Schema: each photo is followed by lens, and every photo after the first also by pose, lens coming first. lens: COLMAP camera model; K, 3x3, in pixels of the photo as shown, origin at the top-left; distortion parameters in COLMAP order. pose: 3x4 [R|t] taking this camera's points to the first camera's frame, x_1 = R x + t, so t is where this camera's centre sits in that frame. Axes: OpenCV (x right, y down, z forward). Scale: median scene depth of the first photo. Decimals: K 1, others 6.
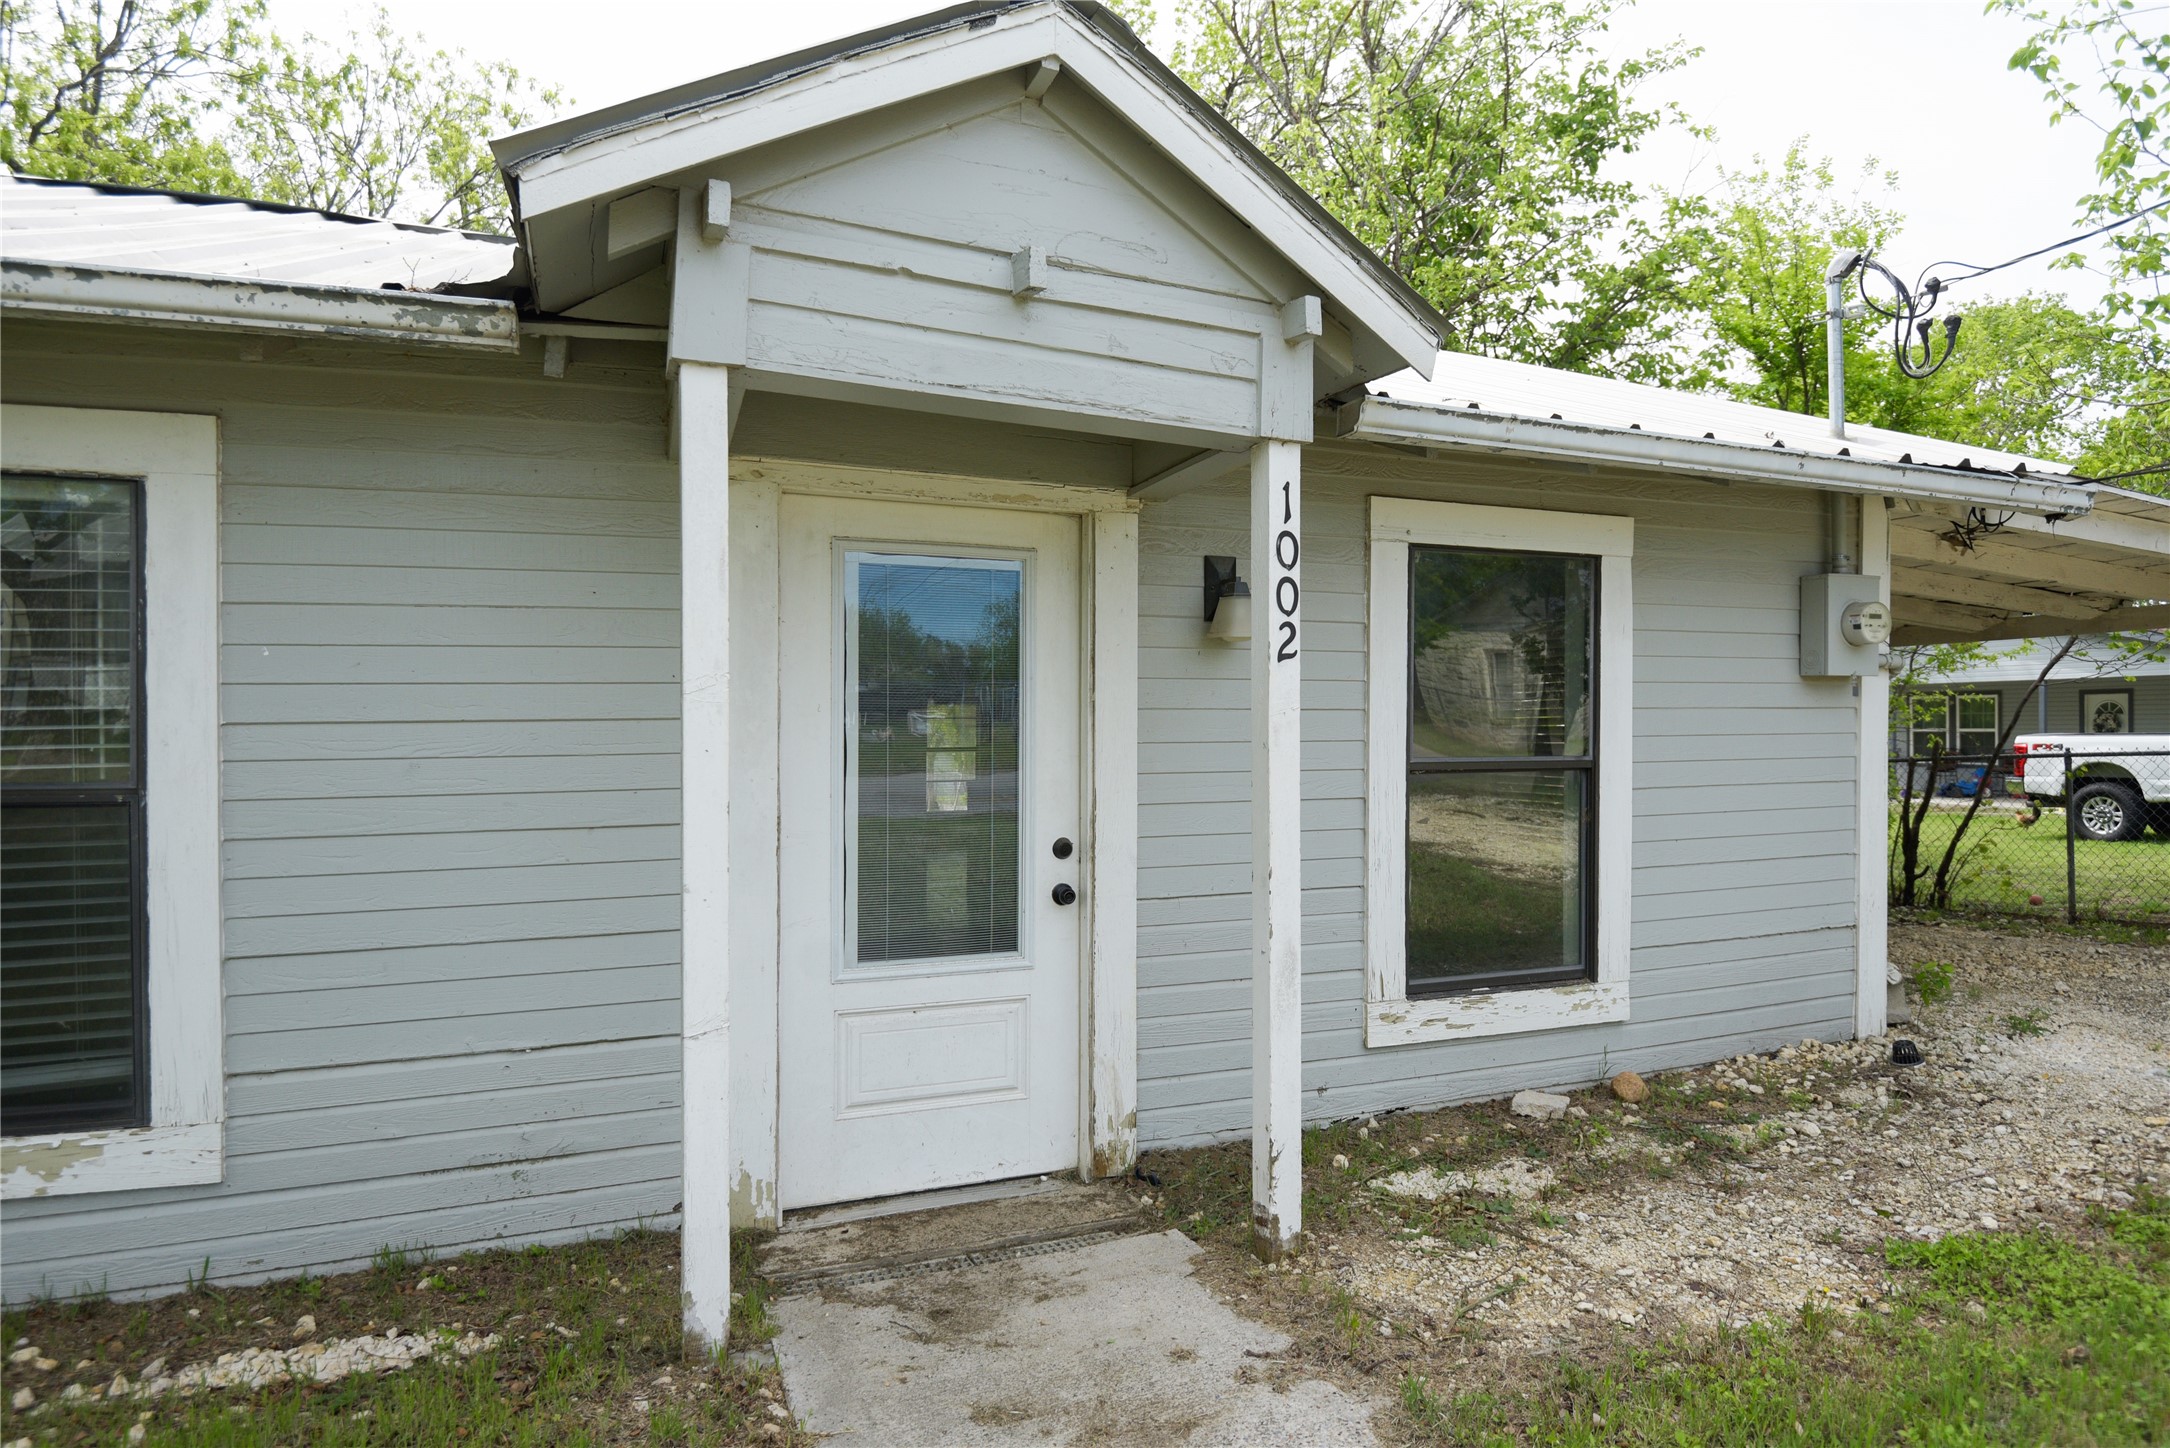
lens RADIAL K [[1181.9, 0, 1078.3], [0, 1181.9, 738.1], [0, 0, 1]] dist [-0.010798, -0.003240]
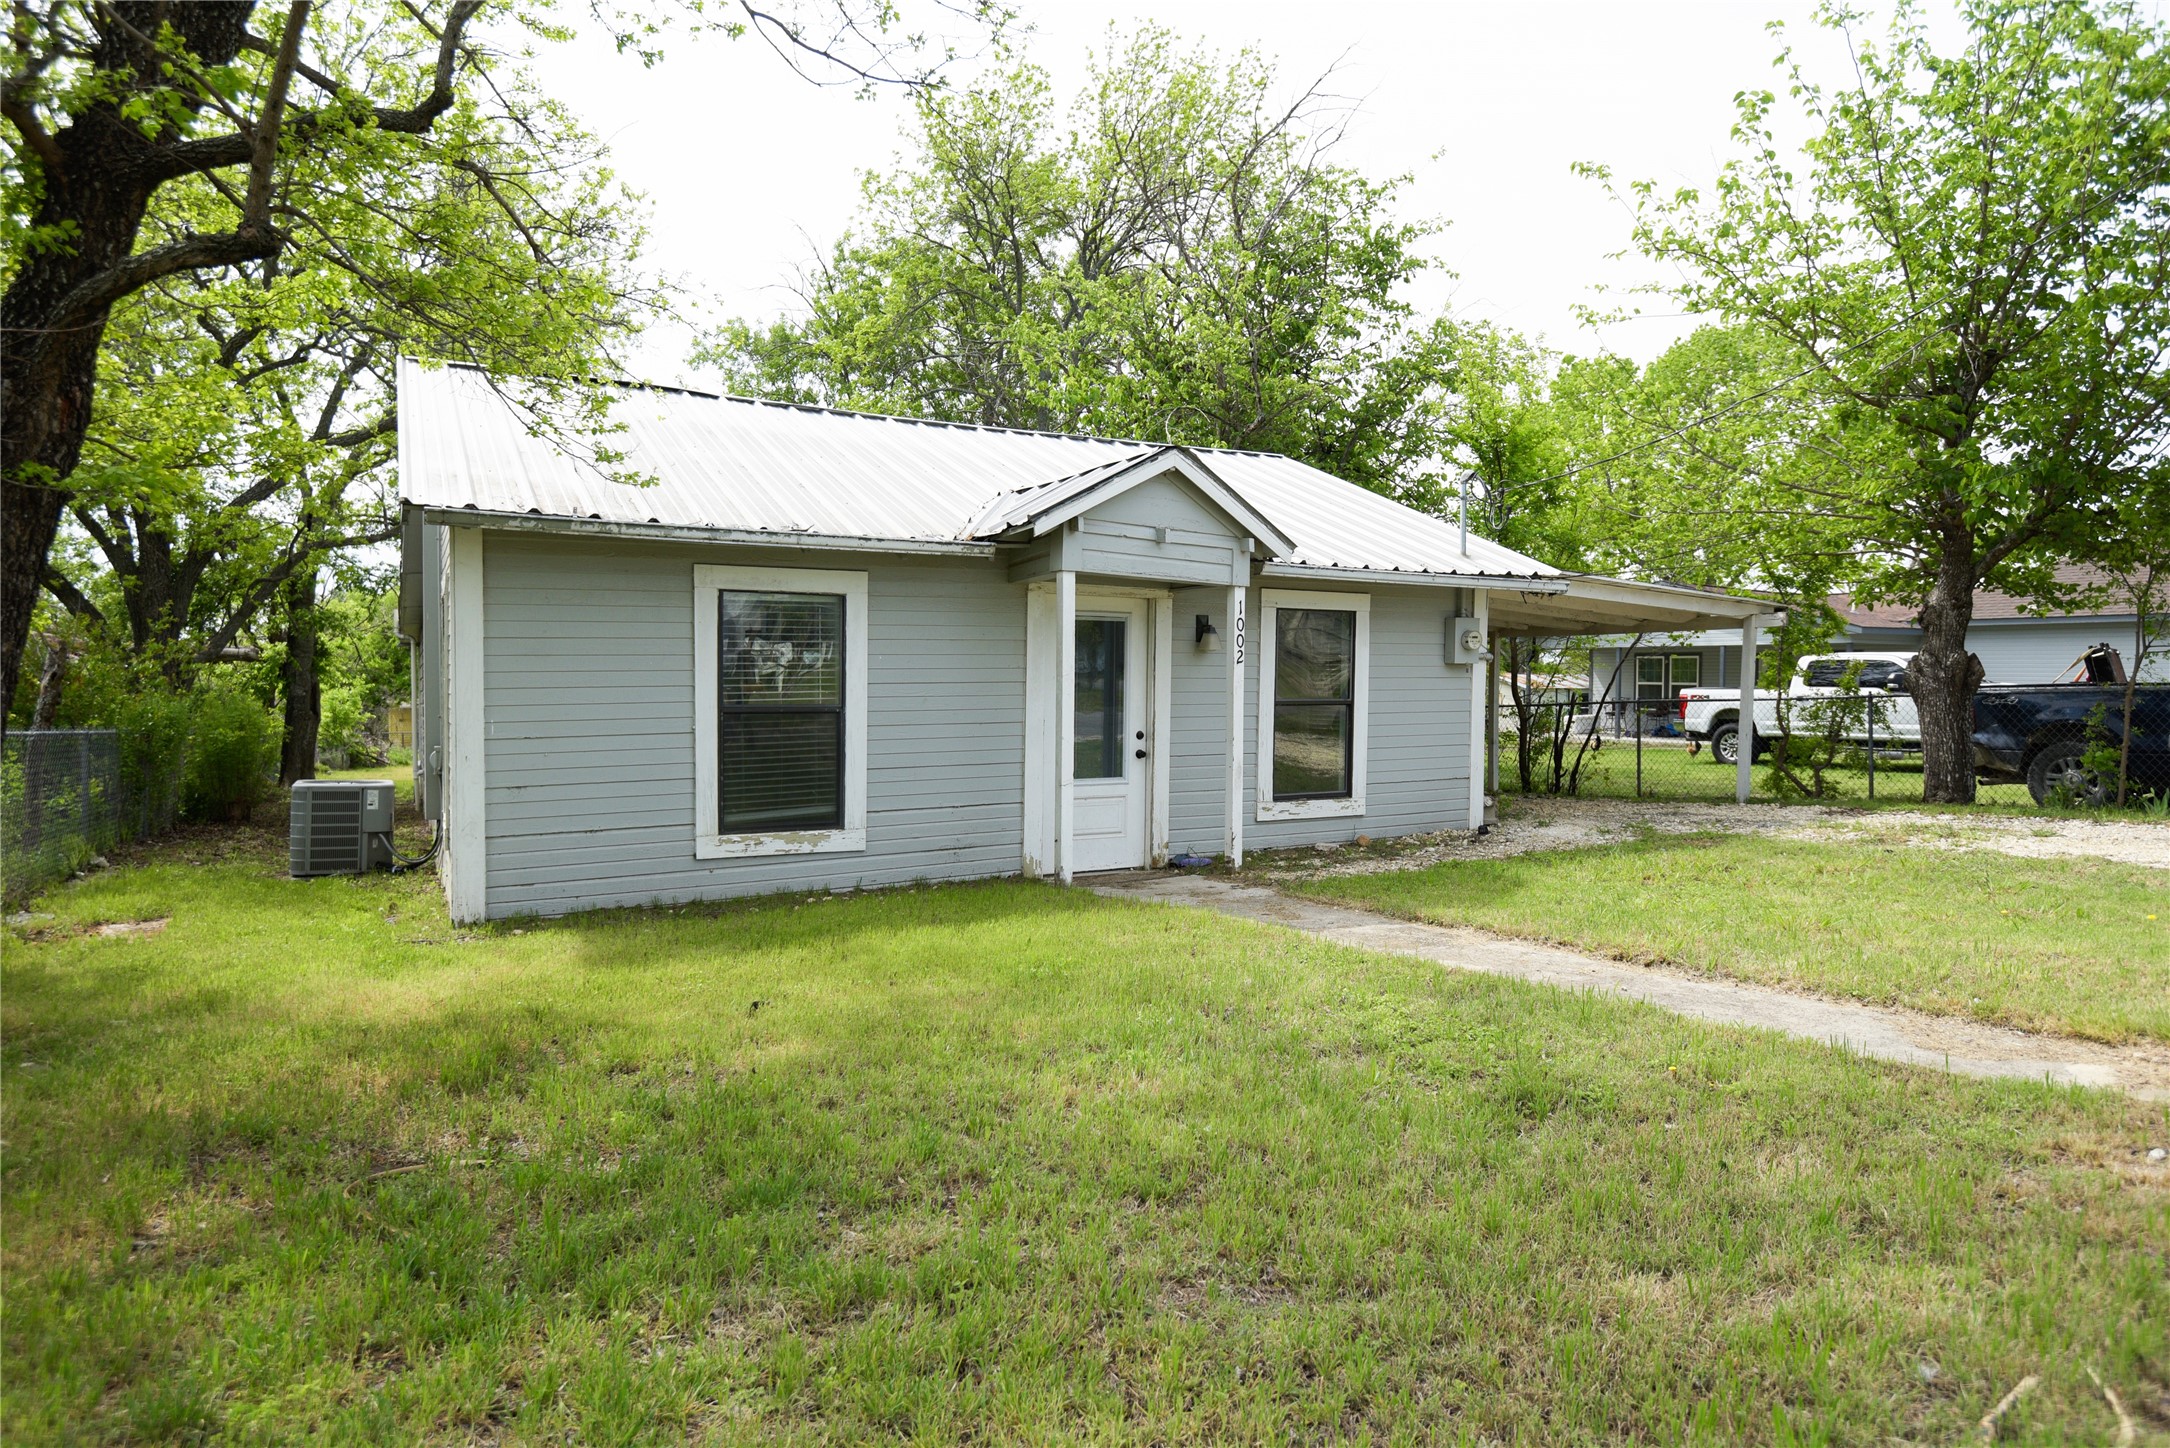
lens RADIAL K [[1267.7, 0, 1086.2], [0, 1267.7, 733.6], [0, 0, 1]] dist [0.008451, 0.000161]
pose [[0.986894, 0.000388, 0.161372, -0.537928], [-0.006741, 0.999223, 0.038820, -0.010705], [-0.161232, -0.039399, 0.986130, -1.544944]]
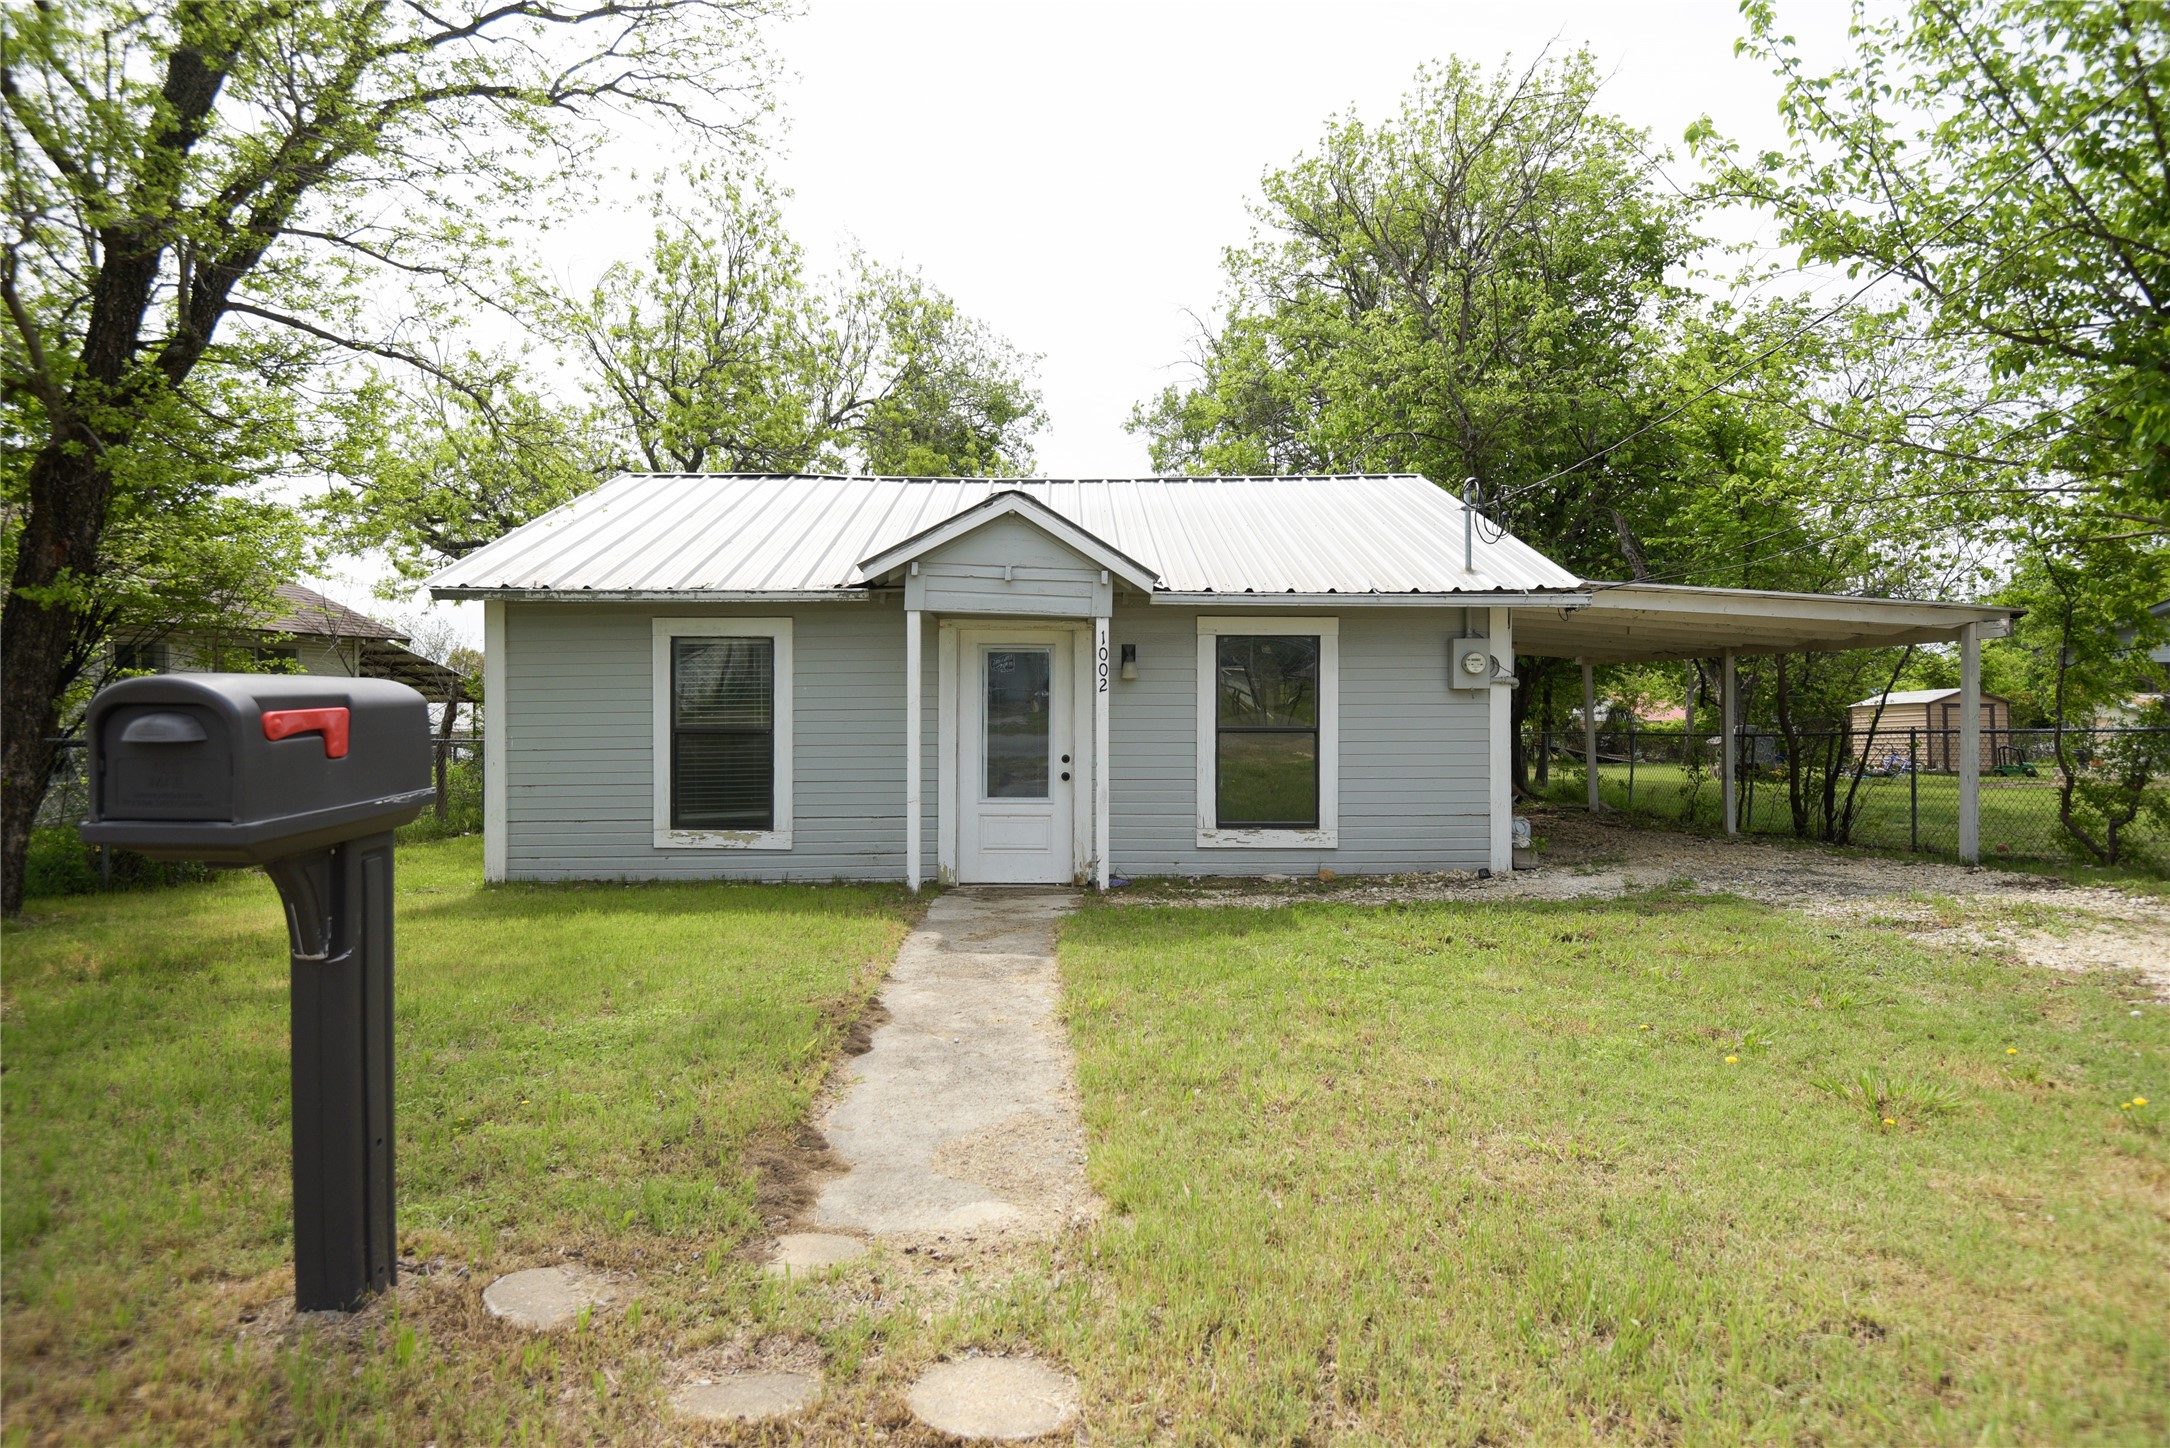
lens RADIAL K [[1143.6, 0, 1088.5], [0, 1143.6, 705.1], [0, 0, 1]] dist [-0.006051, -0.000051]
pose [[0.939812, 0.009303, -0.341564, 0.880124], [-0.006964, 0.999943, 0.008074, -0.044919], [0.341620, -0.005209, 0.939824, -1.329246]]
